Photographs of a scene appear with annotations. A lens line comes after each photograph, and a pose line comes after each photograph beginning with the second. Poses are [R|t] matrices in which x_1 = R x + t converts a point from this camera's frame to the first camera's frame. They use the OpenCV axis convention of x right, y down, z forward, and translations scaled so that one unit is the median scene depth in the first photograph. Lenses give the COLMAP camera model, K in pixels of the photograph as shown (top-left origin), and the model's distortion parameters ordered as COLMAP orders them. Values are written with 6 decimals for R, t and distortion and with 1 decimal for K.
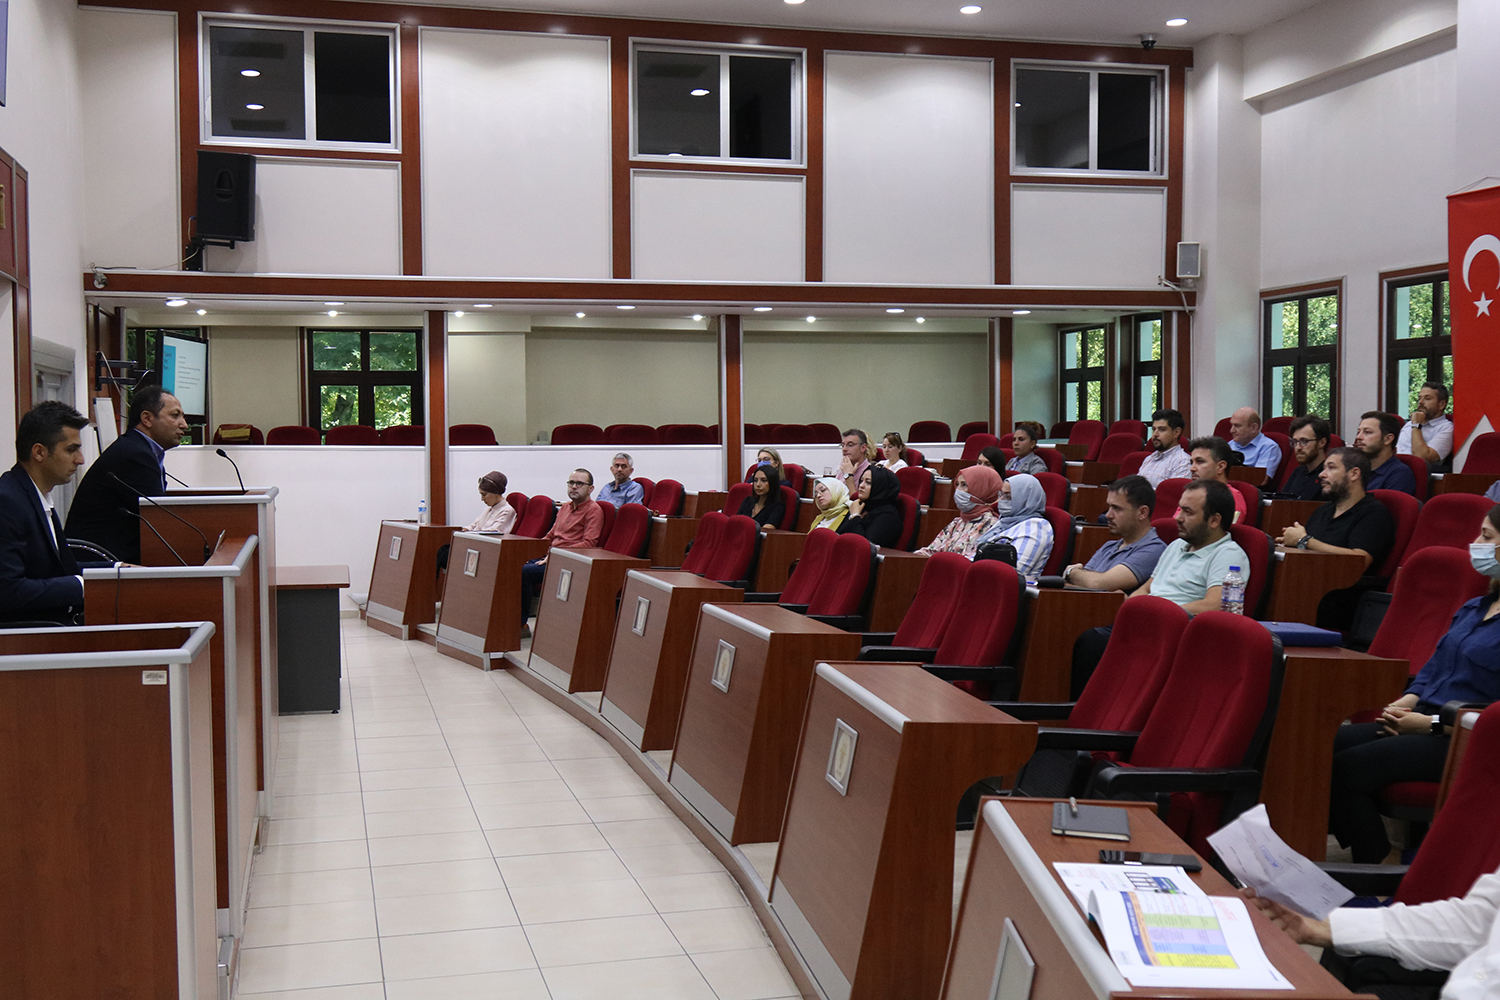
lens RADIAL K [[1685.4, 0, 750.0], [0, 1685.4, 500.0], [0, 0, 1]] dist [0.020163, -0.018756]
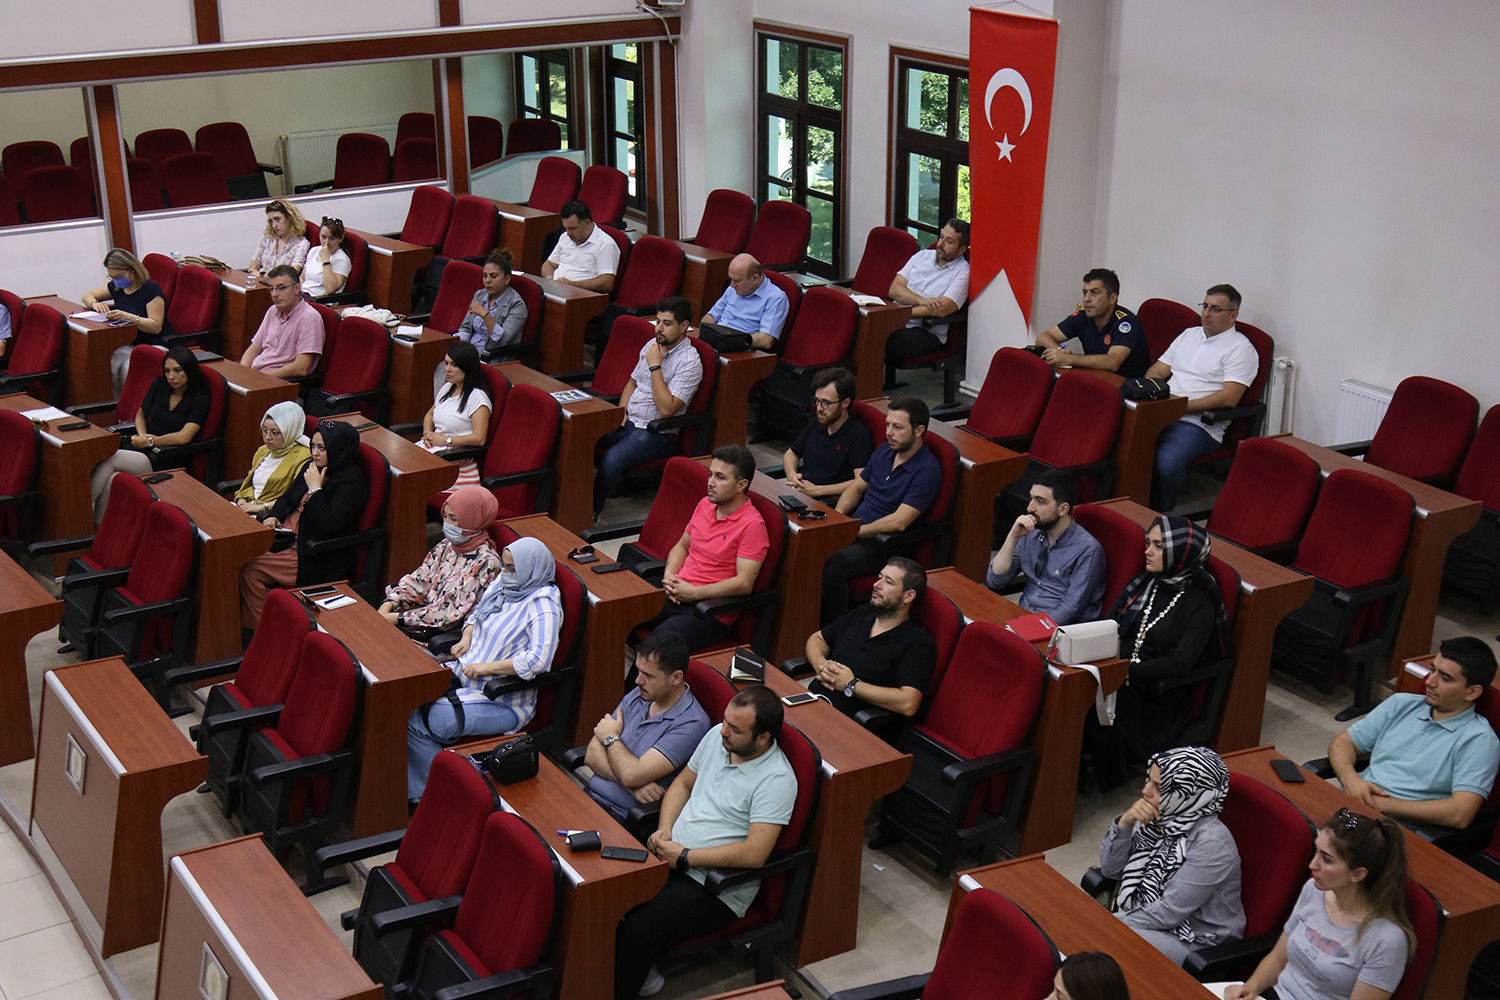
lens RADIAL K [[1943.0, 0, 750.0], [0, 1943.0, 500.0], [0, 0, 1]] dist [0.255844, -1.384562]
pose [[0.951826, -0.105366, 0.287967, -0.008944], [0.014475, 0.953503, 0.301037, -0.219161], [-0.306296, -0.282366, 0.909094, 0.045818]]
